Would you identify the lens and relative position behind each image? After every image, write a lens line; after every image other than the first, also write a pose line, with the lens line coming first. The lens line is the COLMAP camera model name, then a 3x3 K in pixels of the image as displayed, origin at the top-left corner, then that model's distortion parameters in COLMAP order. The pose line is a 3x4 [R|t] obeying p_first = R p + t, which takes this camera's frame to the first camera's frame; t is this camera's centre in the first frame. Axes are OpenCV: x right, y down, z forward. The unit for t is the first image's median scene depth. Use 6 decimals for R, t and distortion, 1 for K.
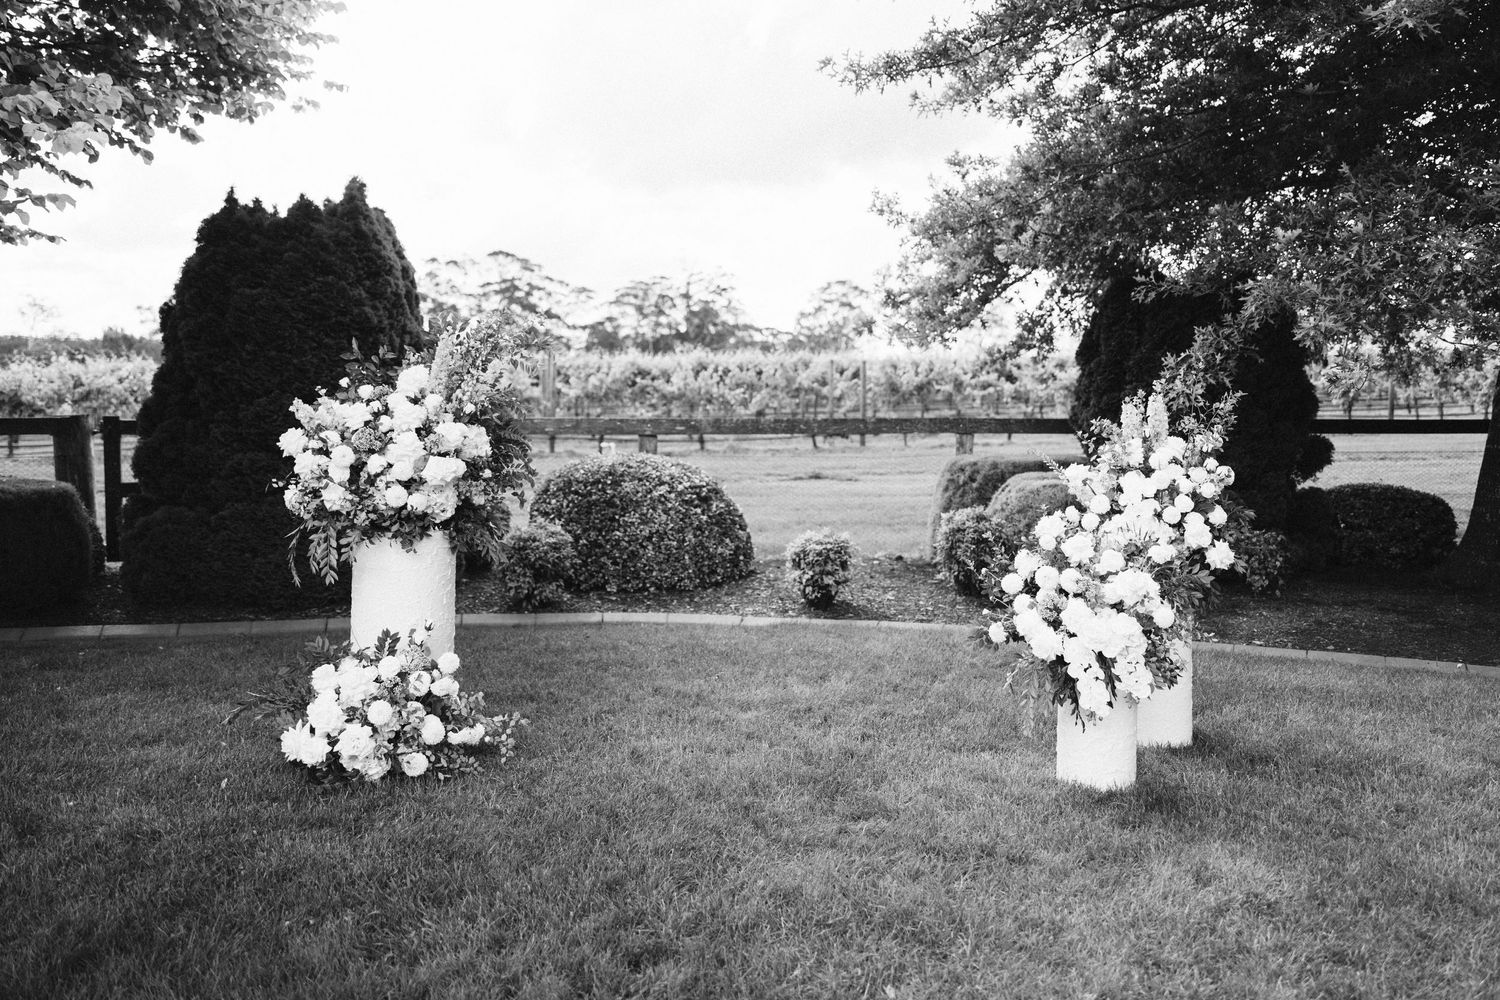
lens RADIAL K [[1241.4, 0, 833.5], [0, 1241.4, 437.8], [0, 0, 1]] dist [-0.003215, -0.000512]
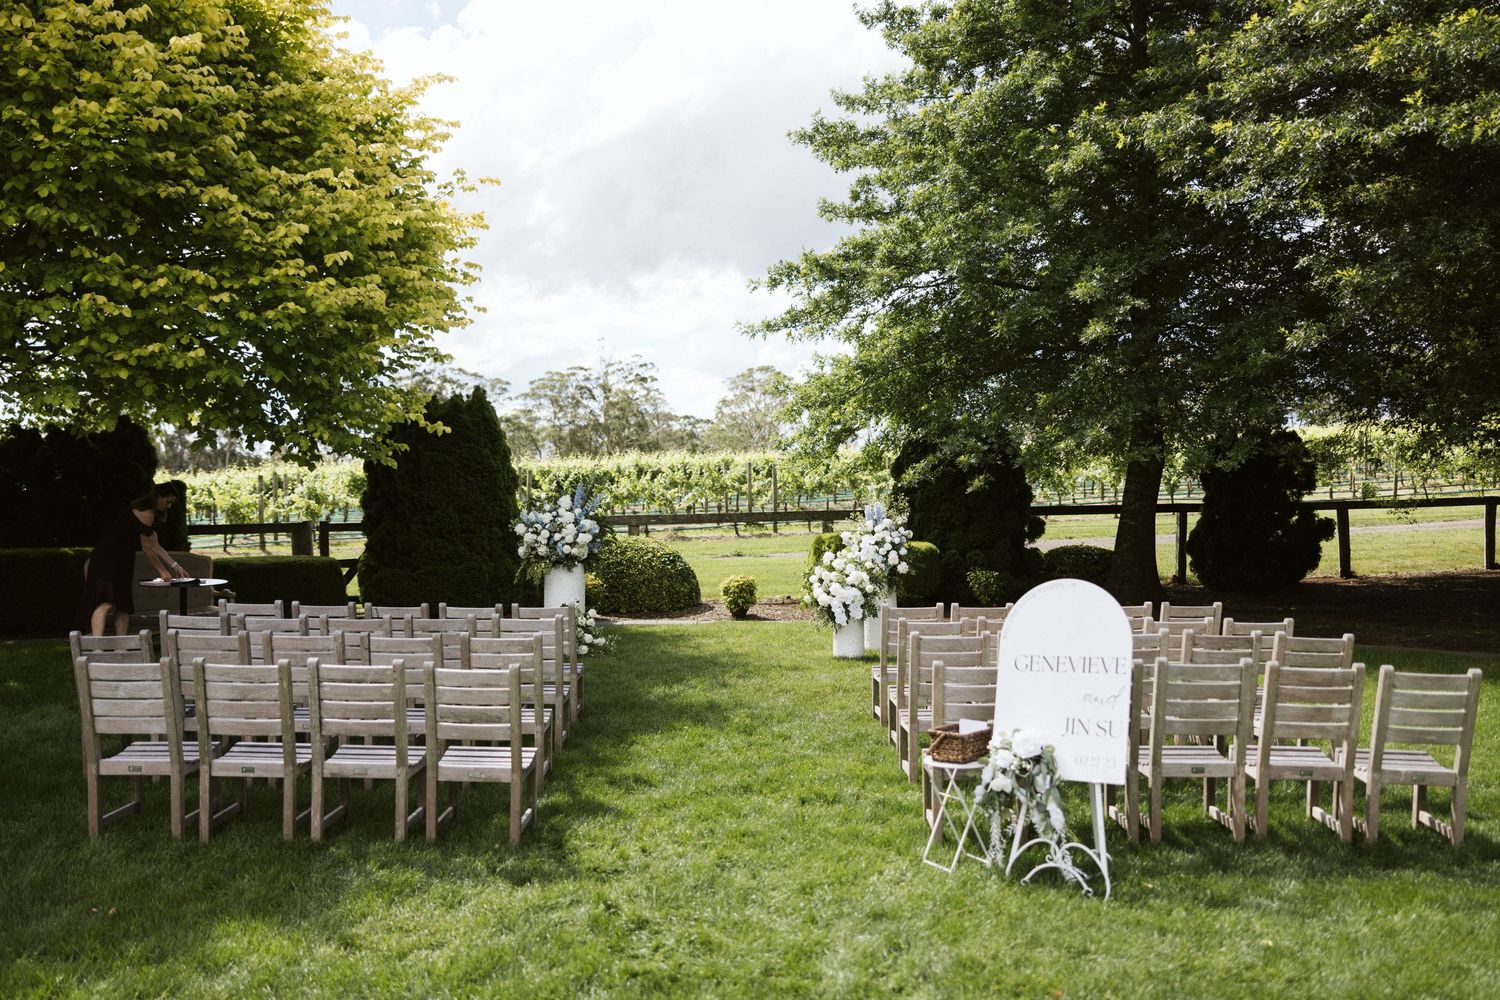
lens RADIAL K [[1244.6, 0, 750.0], [0, 1244.6, 500.0], [0, 0, 1]] dist [-0.000694, 0.001560]
pose [[0.999741, -0.022201, -0.005021, 0.018066], [0.022079, 0.999489, -0.023108, 0.007609], [0.005532, 0.022991, 0.999720, -0.833538]]
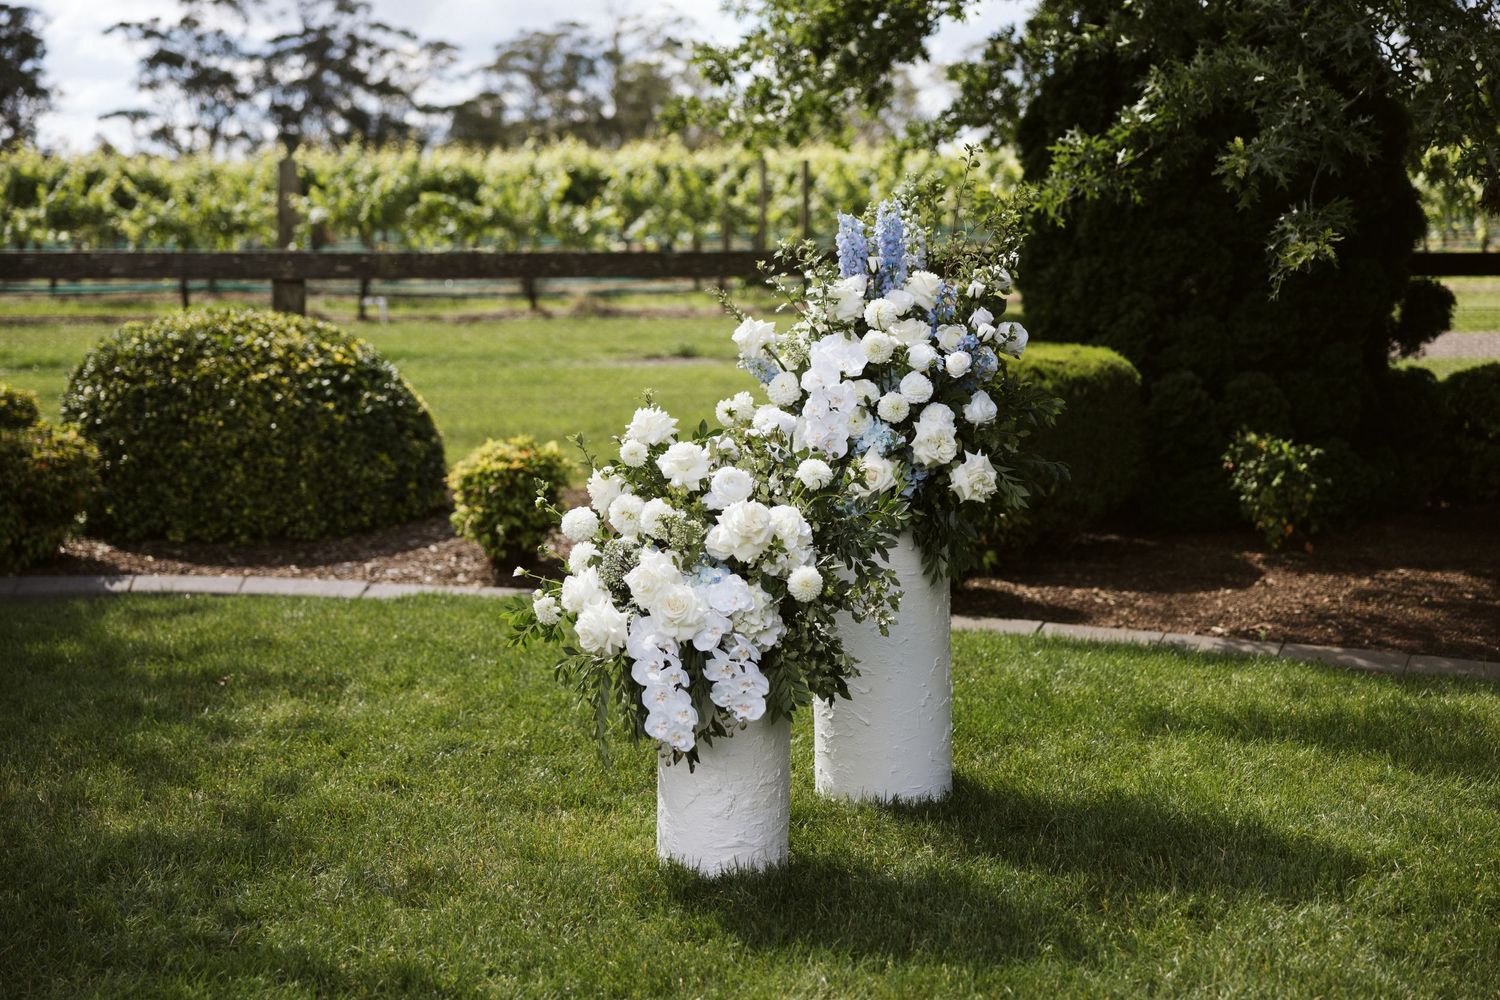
lens RADIAL K [[2063.0, 0, 750.0], [0, 2063.0, 500.0], [0, 0, 1]] dist [0.033148, 0.026098]
pose [[0.998971, 0.003253, -0.045242, 0.148030], [0.001252, 0.995066, 0.099203, 0.005966], [0.045342, -0.099158, 0.994038, 0.025693]]
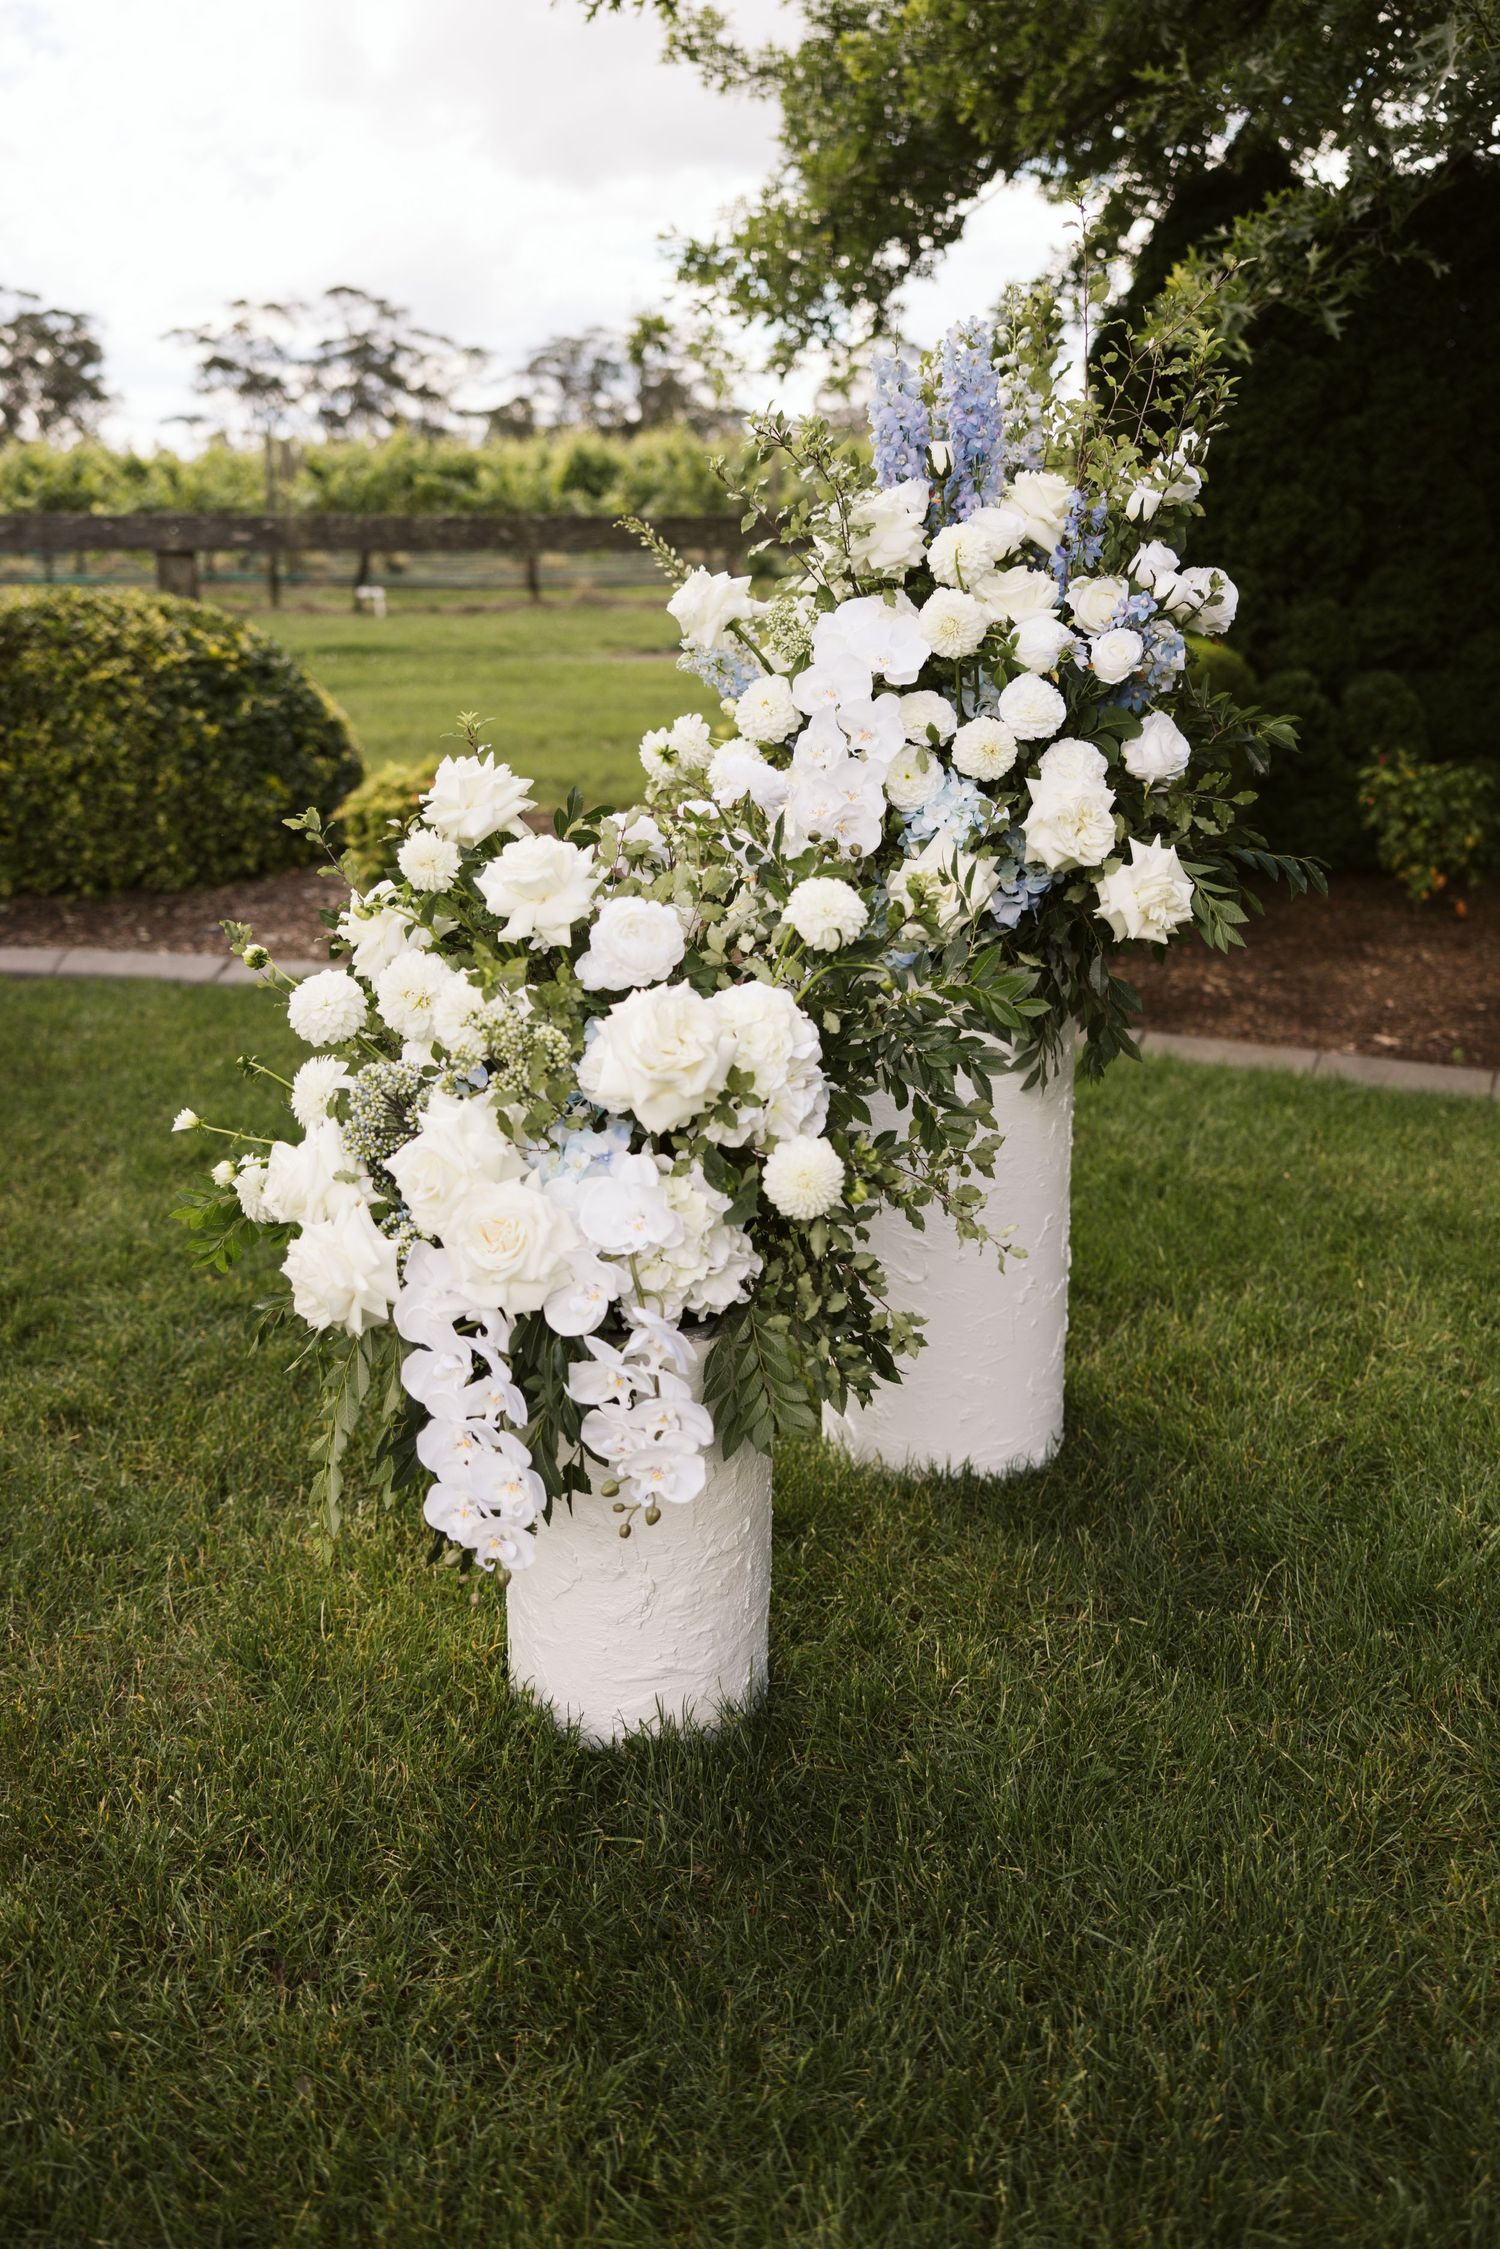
lens RADIAL K [[1866.1, 0, 750.0], [0, 1866.1, 1124.5], [0, 0, 1]] dist [-0.000694, 0.001560]
pose [[0.998610, 0.013631, -0.050905, 0.143182], [0.000867, 0.961589, 0.274492, 0.016495], [0.052691, -0.274155, 0.960241, 0.334647]]
